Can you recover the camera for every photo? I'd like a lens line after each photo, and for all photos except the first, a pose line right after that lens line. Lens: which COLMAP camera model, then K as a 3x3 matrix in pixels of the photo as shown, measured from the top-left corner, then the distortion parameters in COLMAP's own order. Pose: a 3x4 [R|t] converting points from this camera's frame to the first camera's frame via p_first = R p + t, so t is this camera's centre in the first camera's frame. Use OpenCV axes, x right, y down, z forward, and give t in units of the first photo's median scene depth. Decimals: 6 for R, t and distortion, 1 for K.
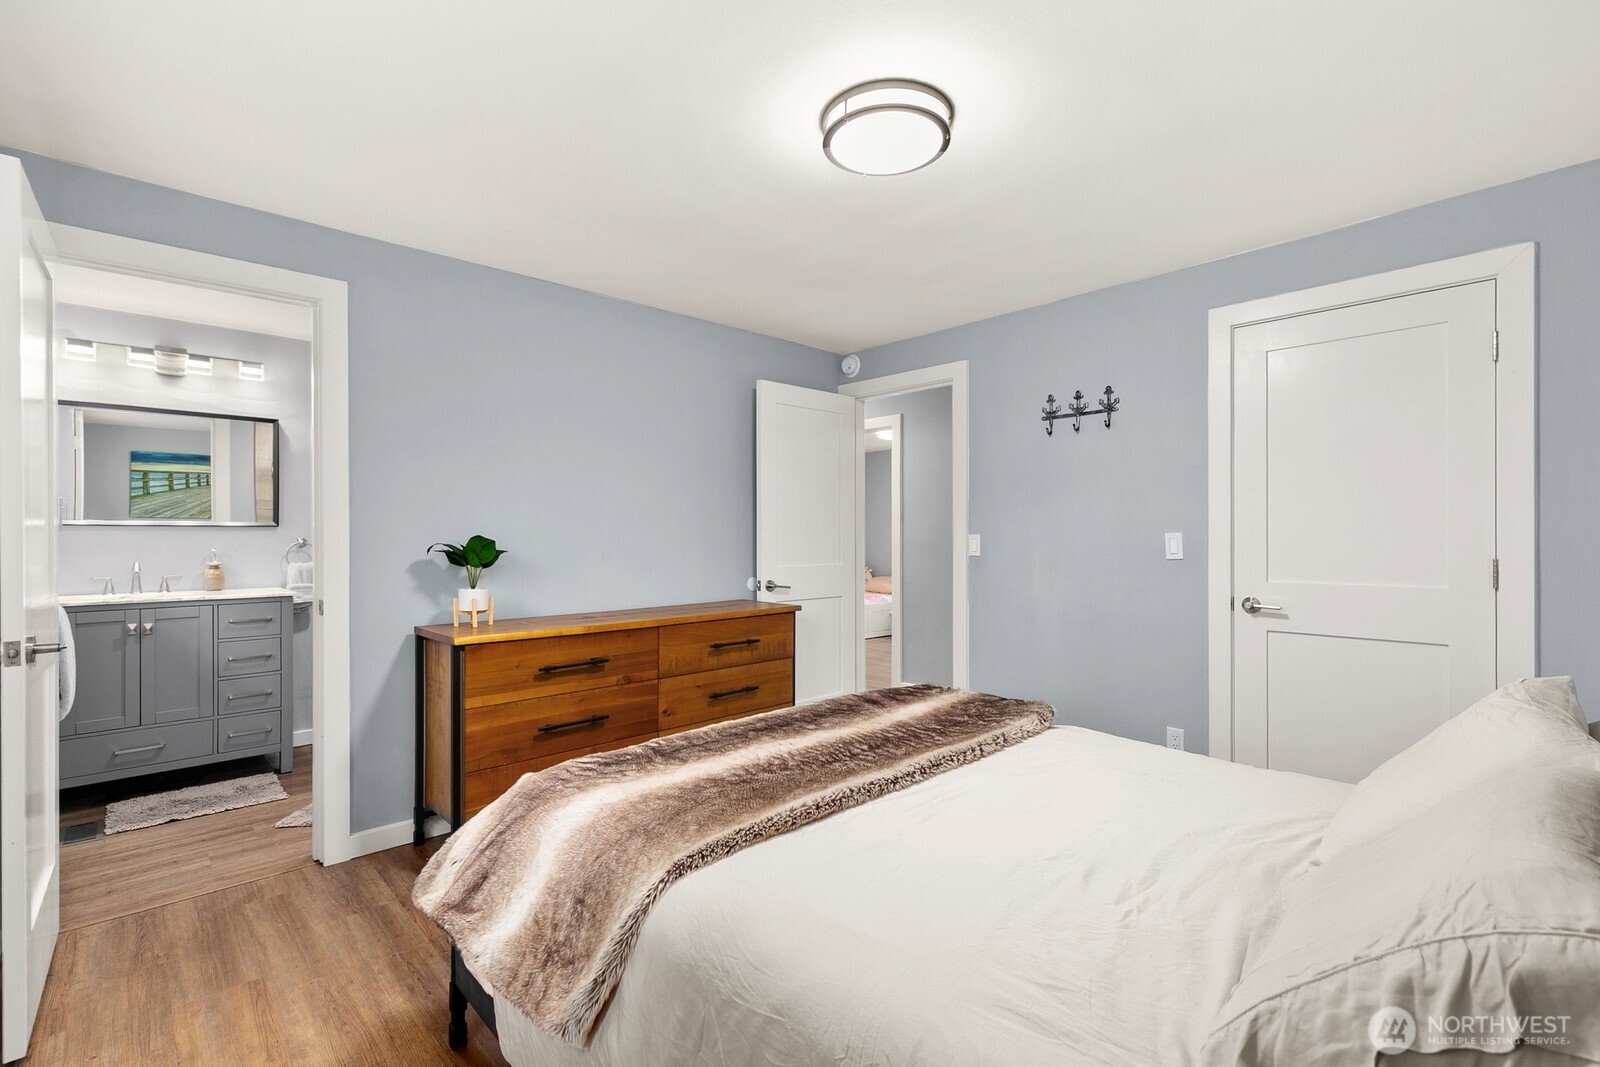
lens RADIAL K [[726.2, 0, 800.4], [0, 726.2, 538.5], [0, 0, 1]] dist [0.009823, 0.000035]
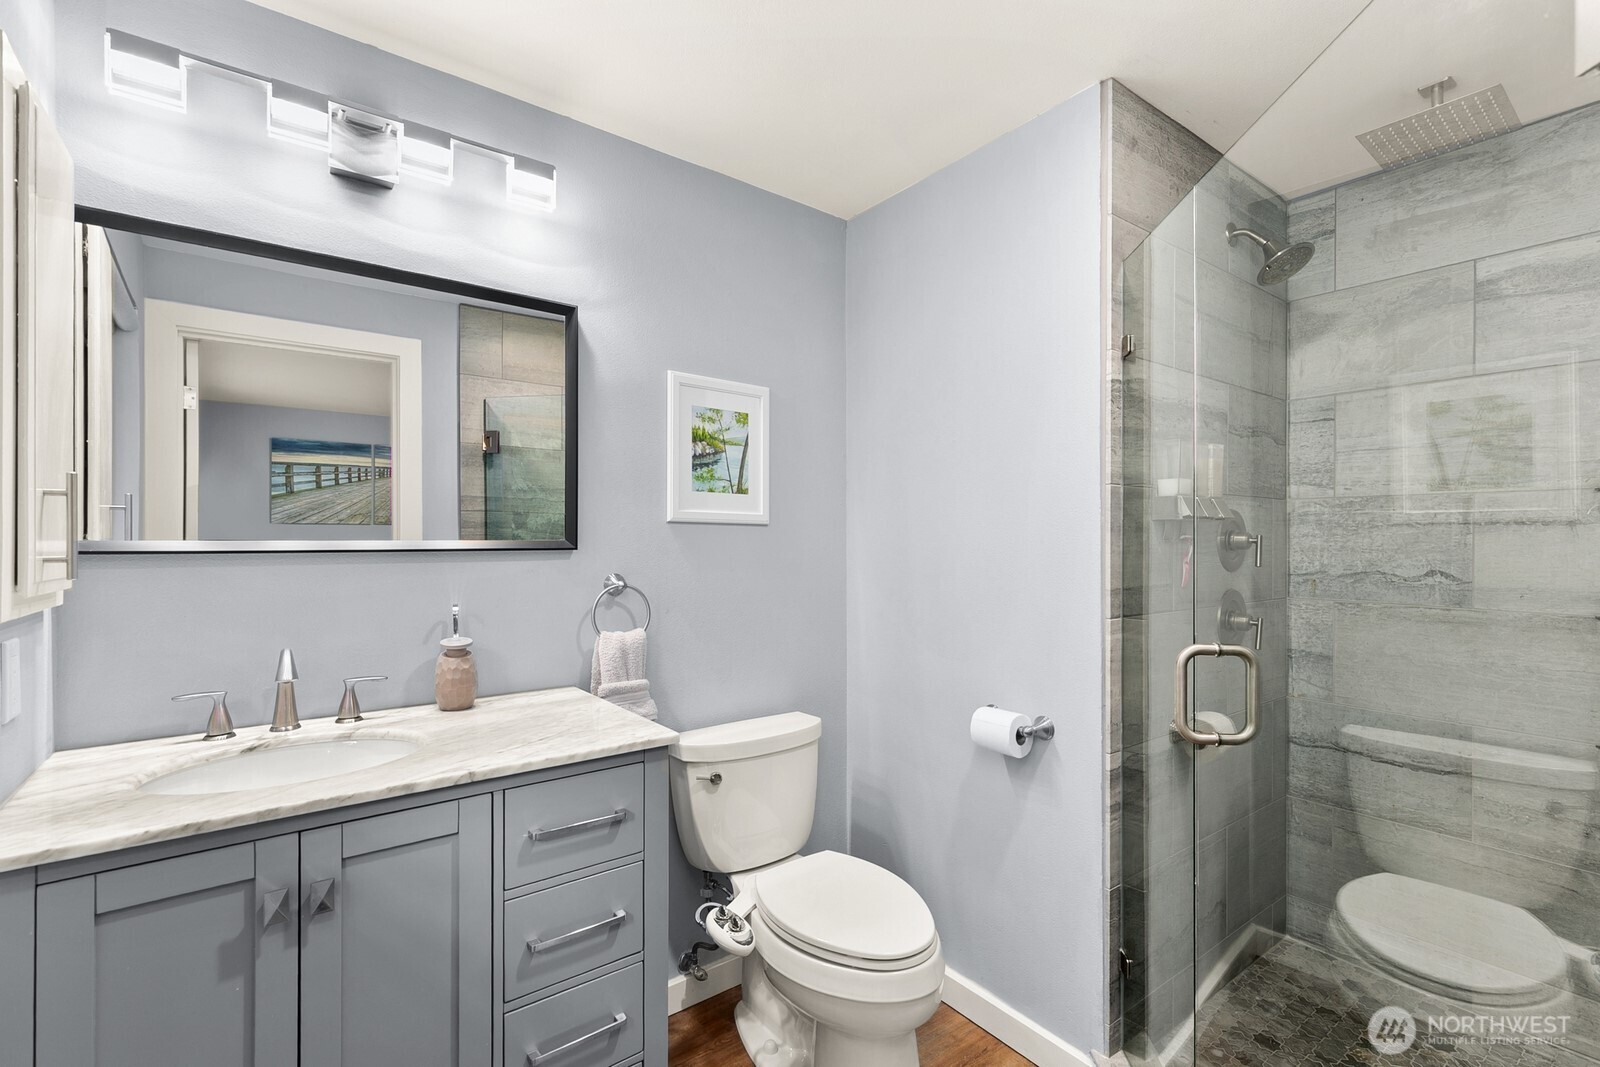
lens RADIAL K [[715.8, 0, 800.0], [0, 715.8, 533.5], [0, 0, 1]] dist [0.005406, -0.000175]
pose [[0.994430, -0.002356, -0.105372, -0.277510], [0.001754, 0.999982, -0.005810, -0.012282], [0.105383, 0.005593, 0.994416, 0.302929]]
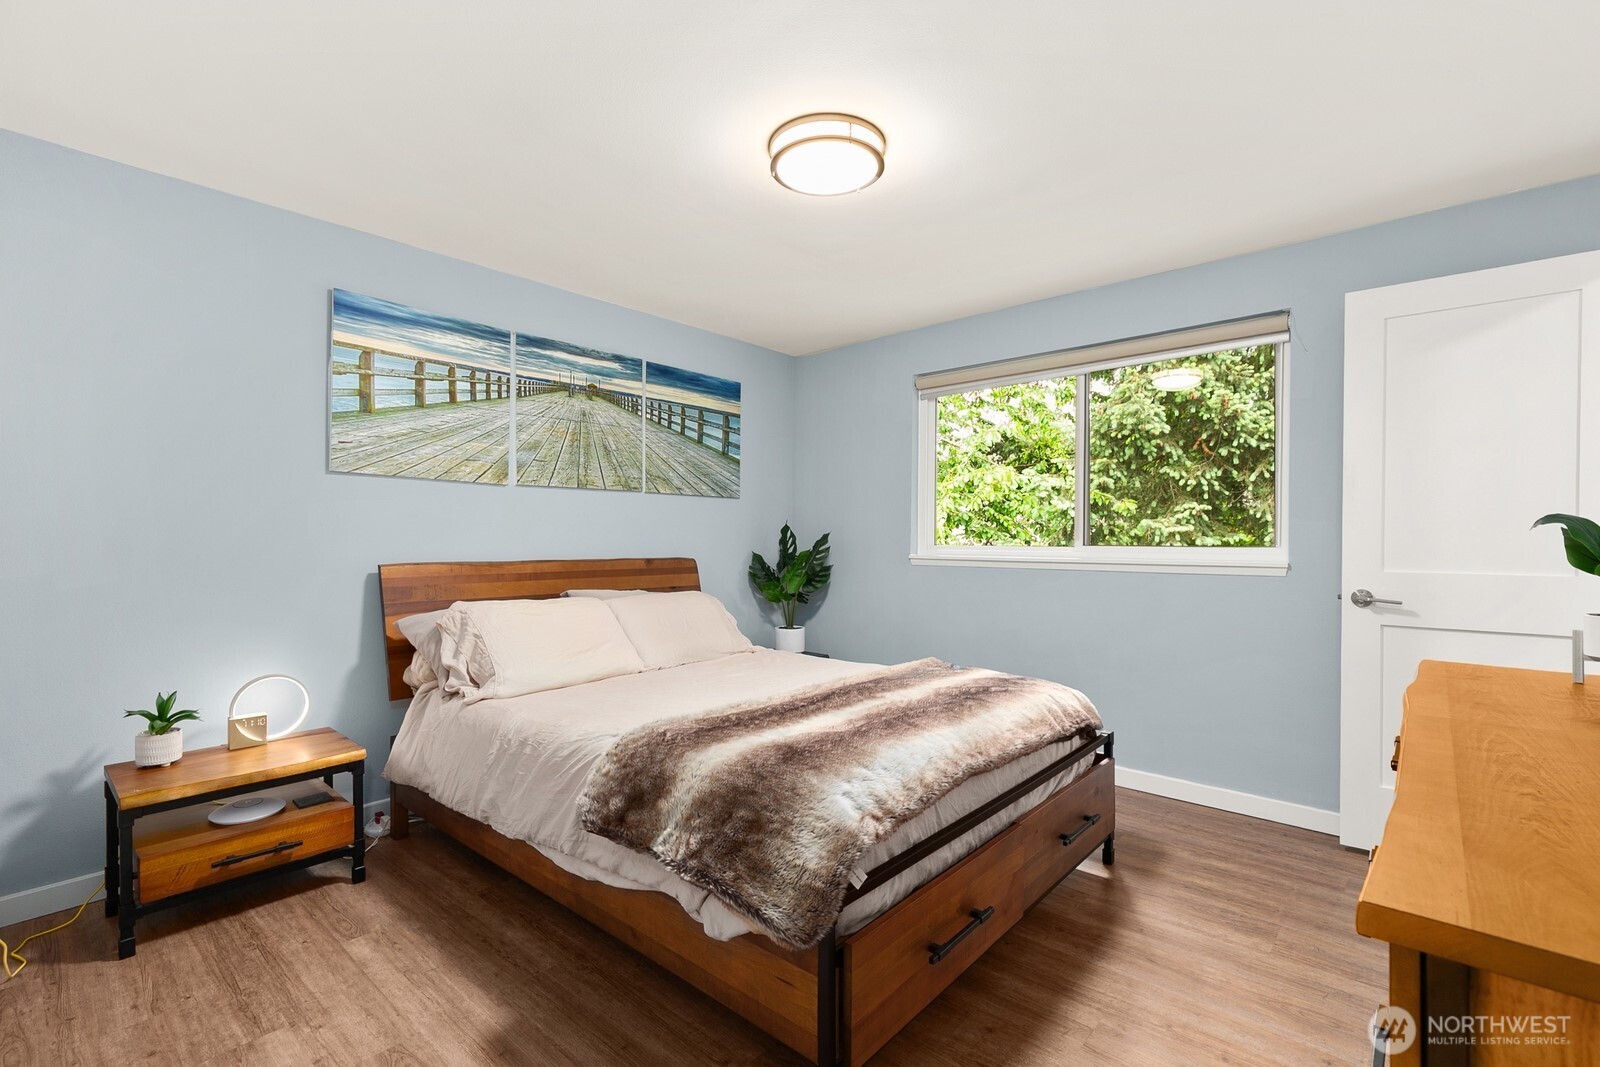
lens RADIAL K [[726.2, 0, 800.4], [0, 726.2, 538.5], [0, 0, 1]] dist [0.009823, 0.000035]
pose [[0.994456, 0.006638, 0.104946, -0.725858], [-0.006343, 0.999975, -0.003147, 0.002693], [-0.104964, 0.002464, 0.994473, 0.623944]]
